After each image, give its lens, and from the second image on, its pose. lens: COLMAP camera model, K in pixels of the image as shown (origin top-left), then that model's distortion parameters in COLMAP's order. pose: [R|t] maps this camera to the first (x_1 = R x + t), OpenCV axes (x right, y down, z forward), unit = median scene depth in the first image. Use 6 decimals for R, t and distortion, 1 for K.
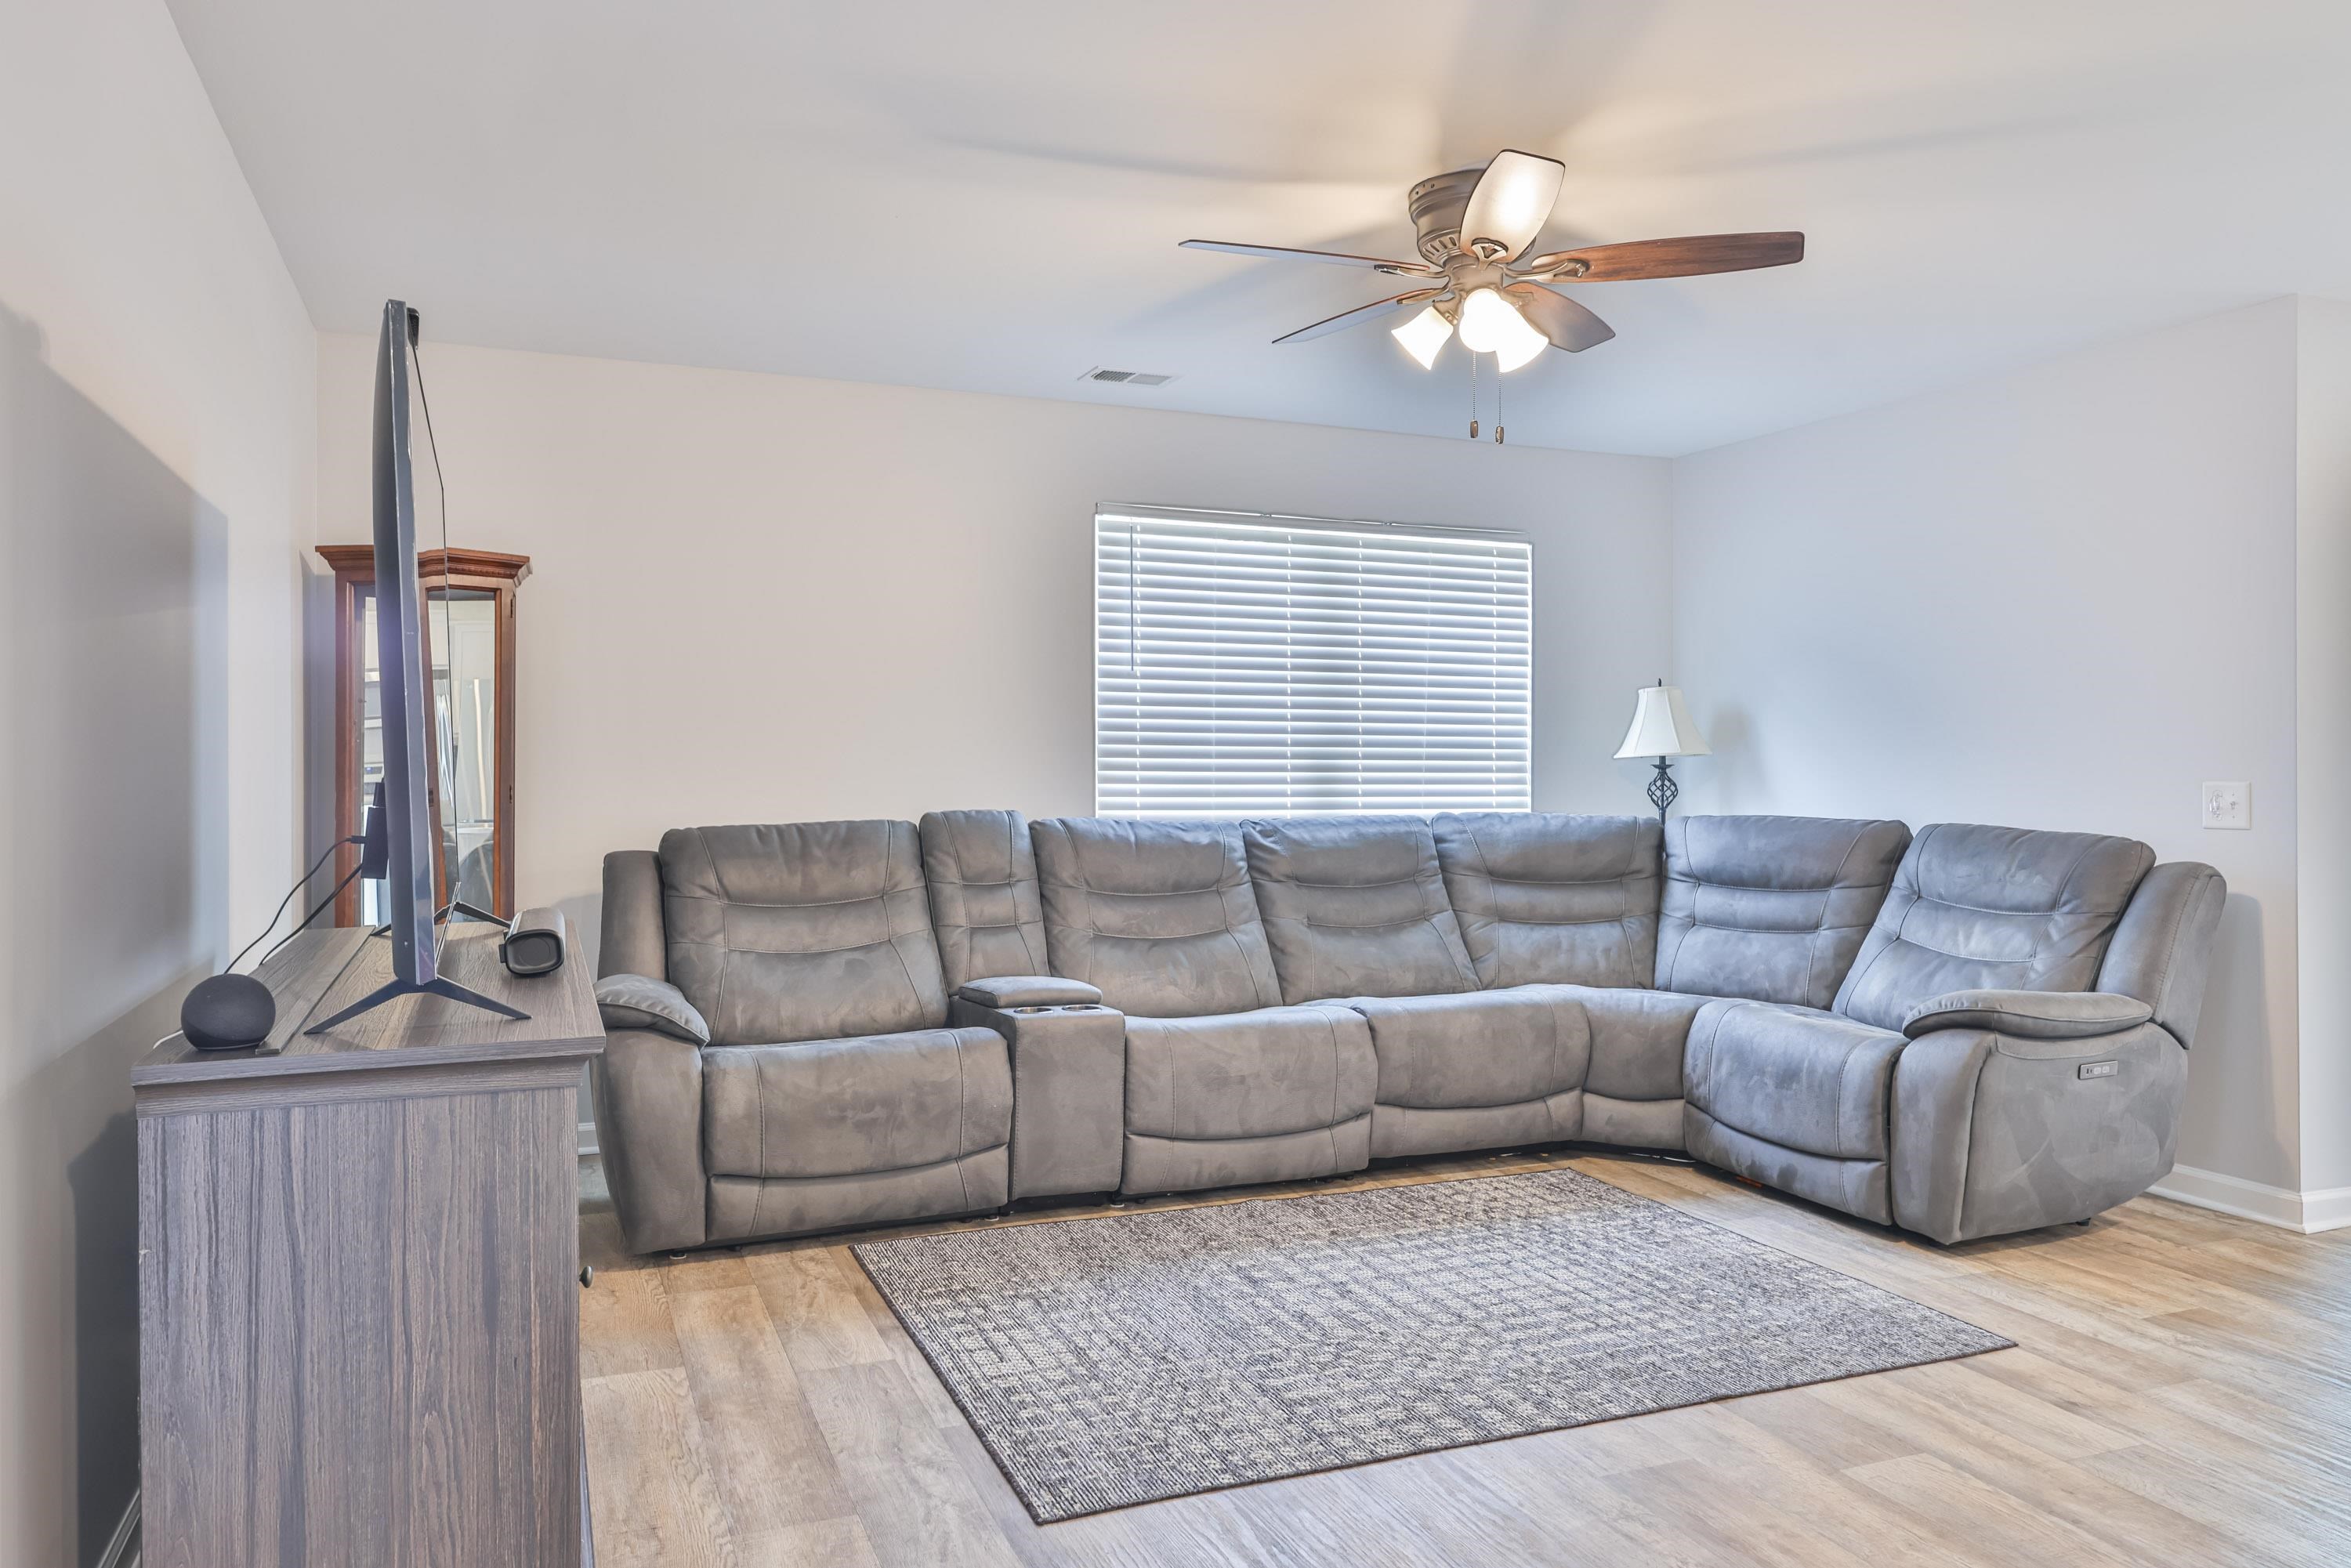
lens RADIAL K [[1570.5, 0, 1167.9], [0, 1570.5, 776.4], [0, 0, 1]] dist [-0.000612, -0.000997]
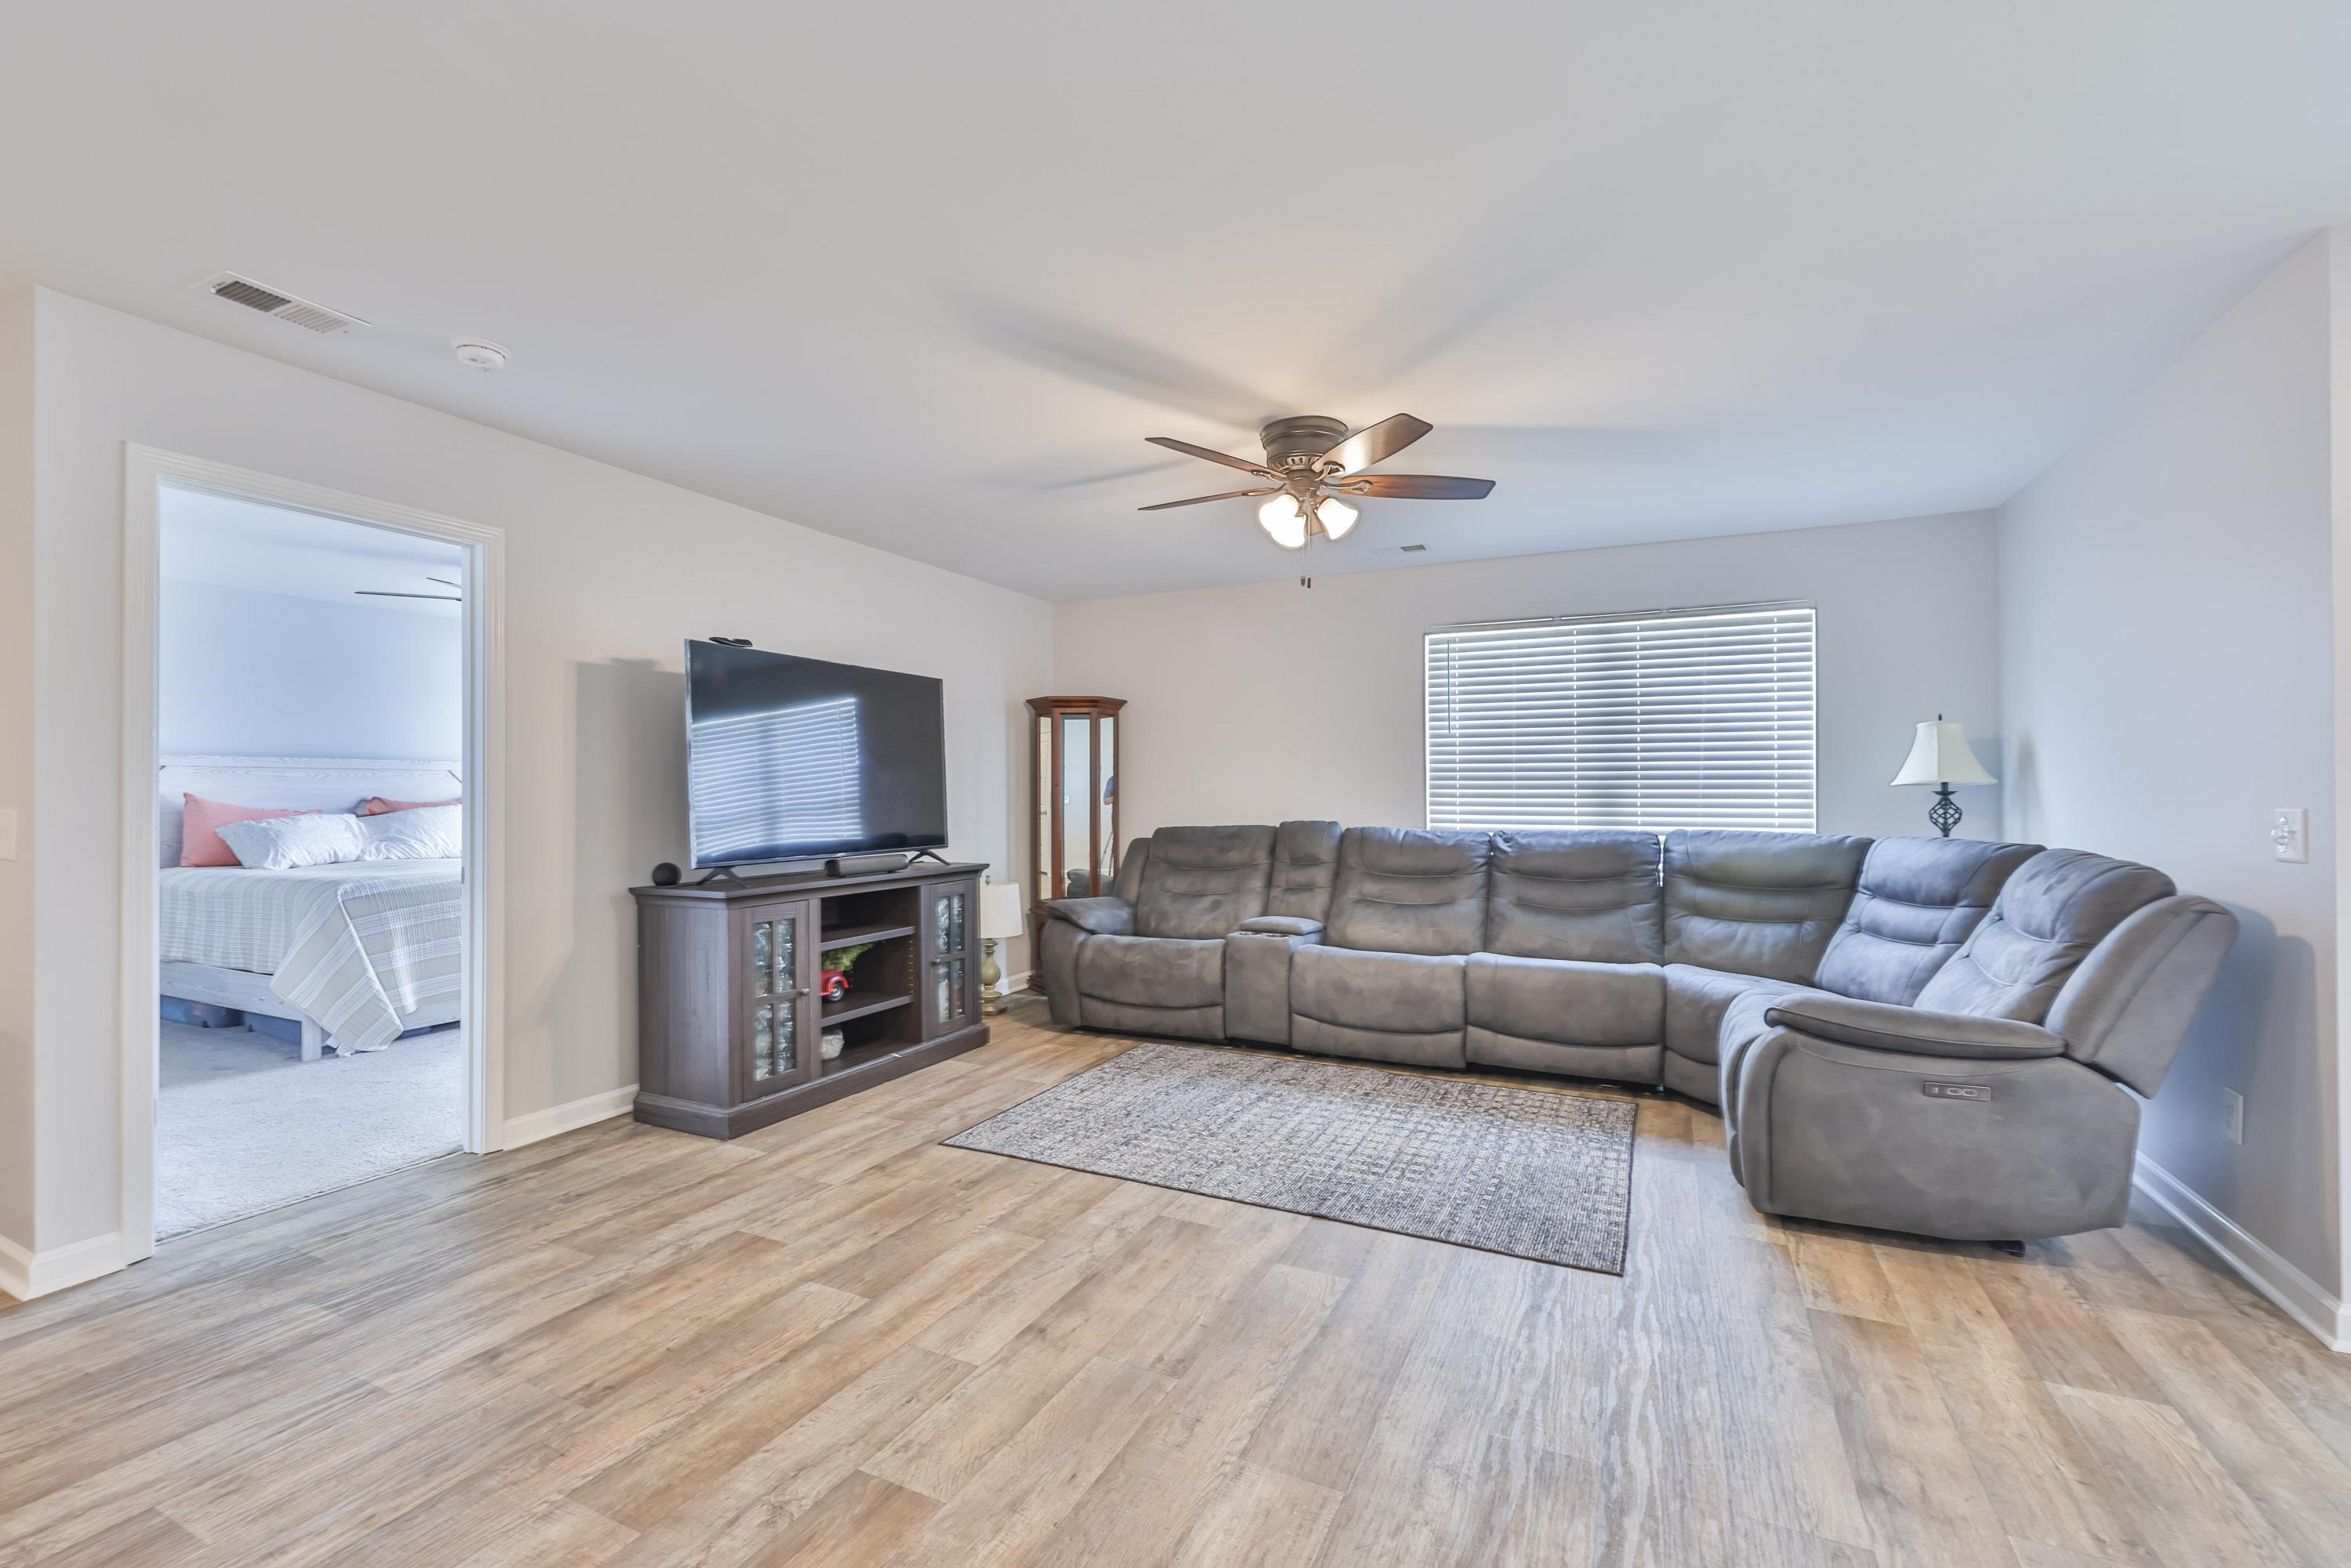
lens RADIAL K [[995.4, 0, 1173.4], [0, 995.4, 793.0], [0, 0, 1]] dist [-0.000417, 0.000116]
pose [[0.672966, -0.006261, -0.739647, 0.679415], [-0.002273, 0.999942, -0.010532, 0.003559], [0.739670, 0.008769, 0.672913, 0.183728]]
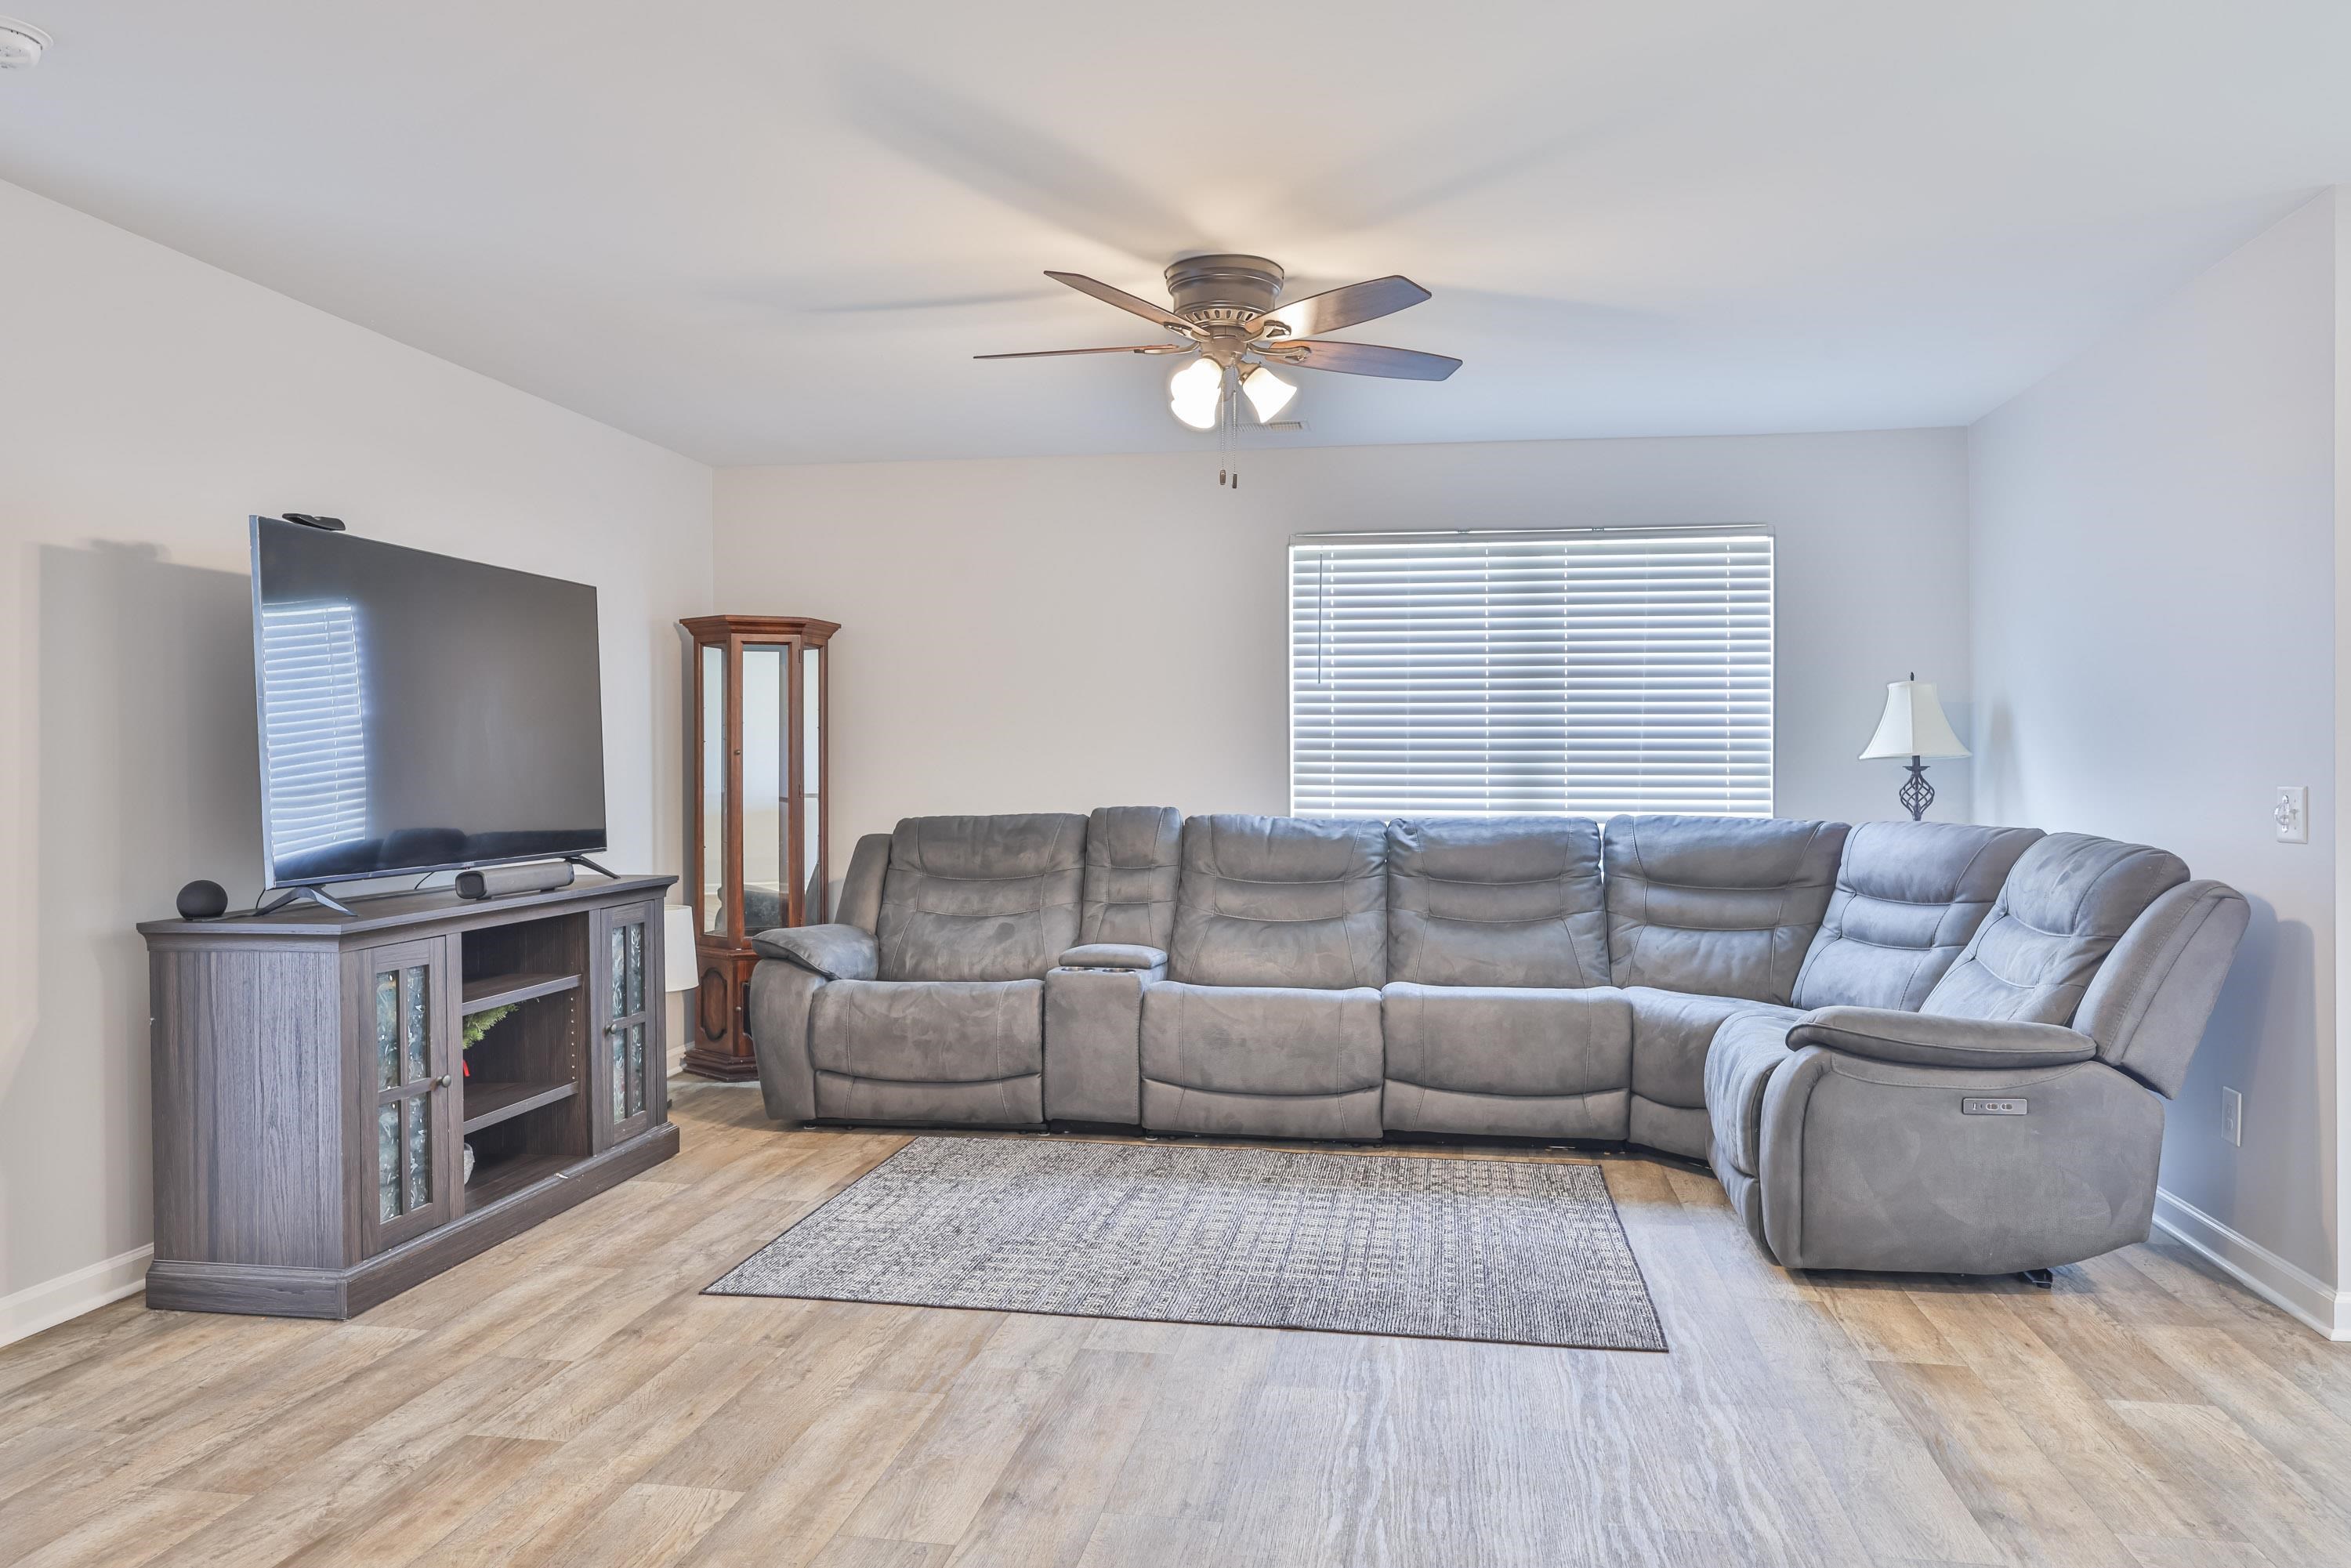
lens RADIAL K [[1570.4, 0, 1190.3], [0, 1570.4, 780.4], [0, 0, 1]] dist [0.004748, -0.001530]
pose [[0.856129, 0.000553, -0.516761, 0.618586], [-0.001263, 0.999999, -0.001023, 0.003230], [0.516760, 0.001528, 0.856129, -0.002301]]
